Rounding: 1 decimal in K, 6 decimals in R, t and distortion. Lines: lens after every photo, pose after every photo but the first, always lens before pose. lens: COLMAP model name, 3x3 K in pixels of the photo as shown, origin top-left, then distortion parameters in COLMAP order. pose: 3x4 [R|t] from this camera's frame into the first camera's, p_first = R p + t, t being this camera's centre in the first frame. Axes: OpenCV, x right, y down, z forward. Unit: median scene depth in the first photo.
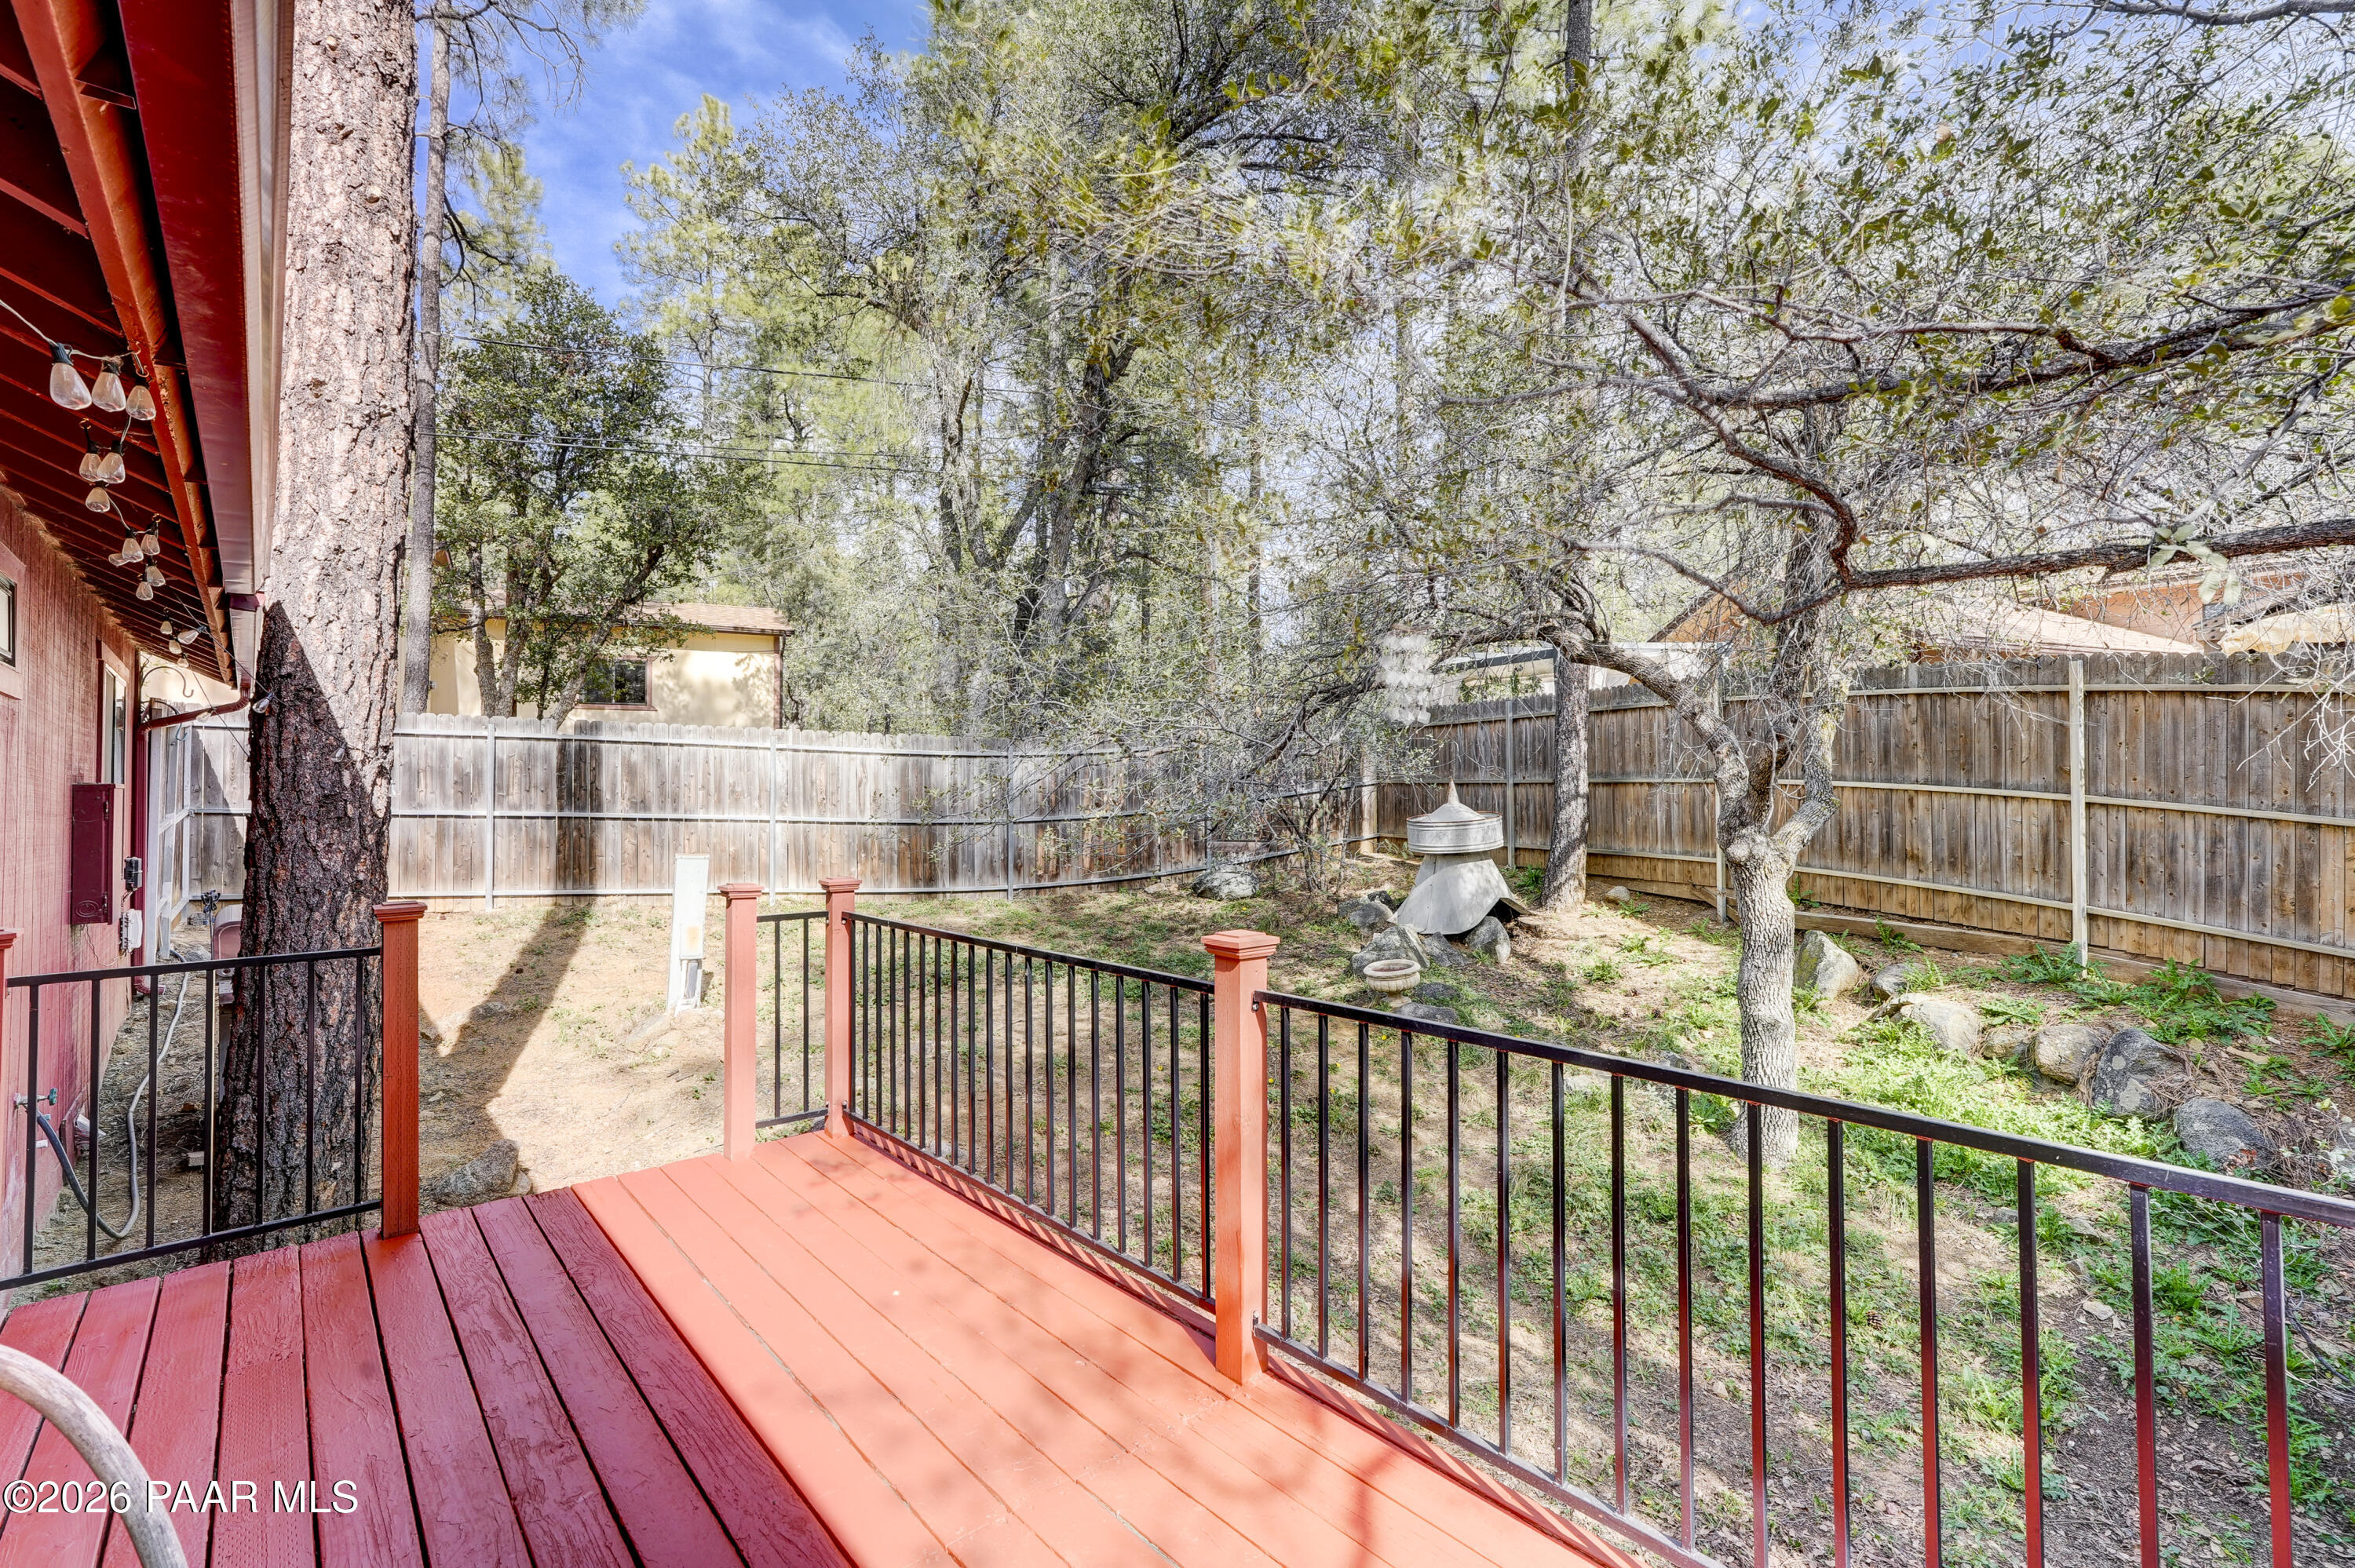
lens RADIAL K [[1078.1, 0, 1181.9], [0, 1078.1, 773.1], [0, 0, 1]] dist [-0.011565, 0.006263]
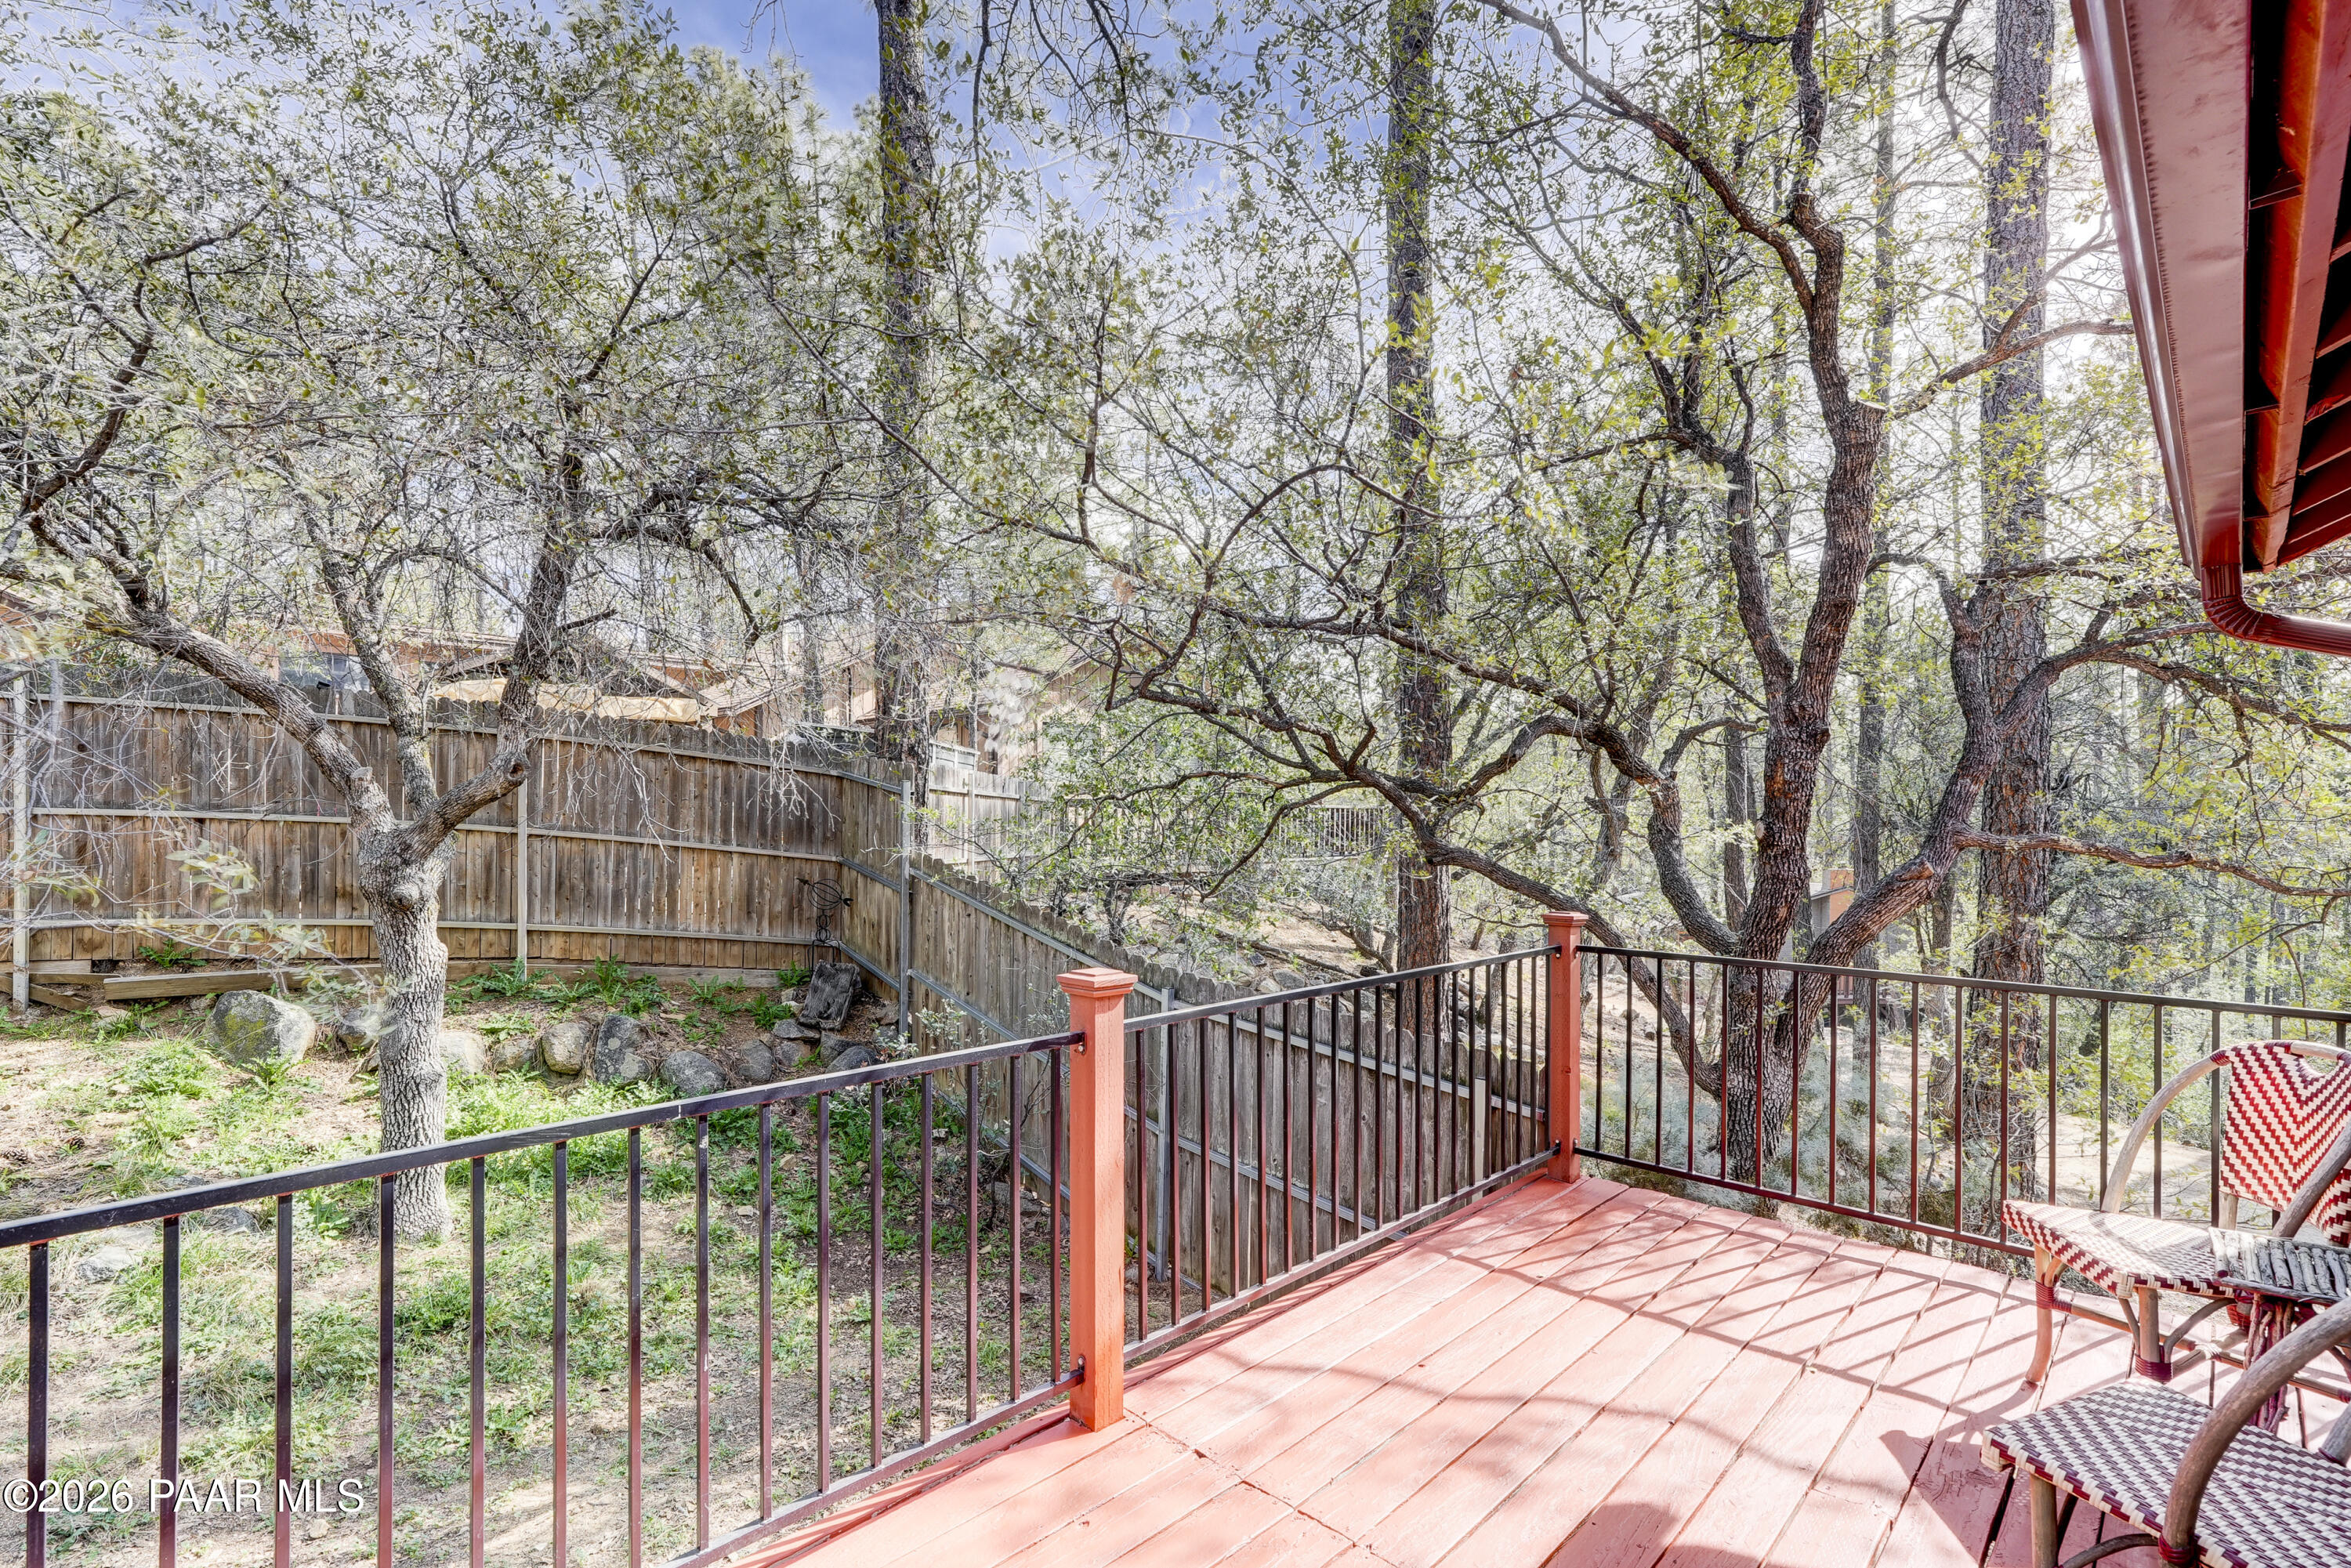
lens RADIAL K [[1076.4, 0, 1180.0], [0, 1076.4, 809.0], [0, 0, 1]] dist [-0.011565, 0.006263]
pose [[-0.095940, 0.011703, 0.995318, -0.390397], [-0.015450, 0.999793, -0.013245, 0.005015], [-0.995267, -0.016648, -0.095739, 0.430000]]
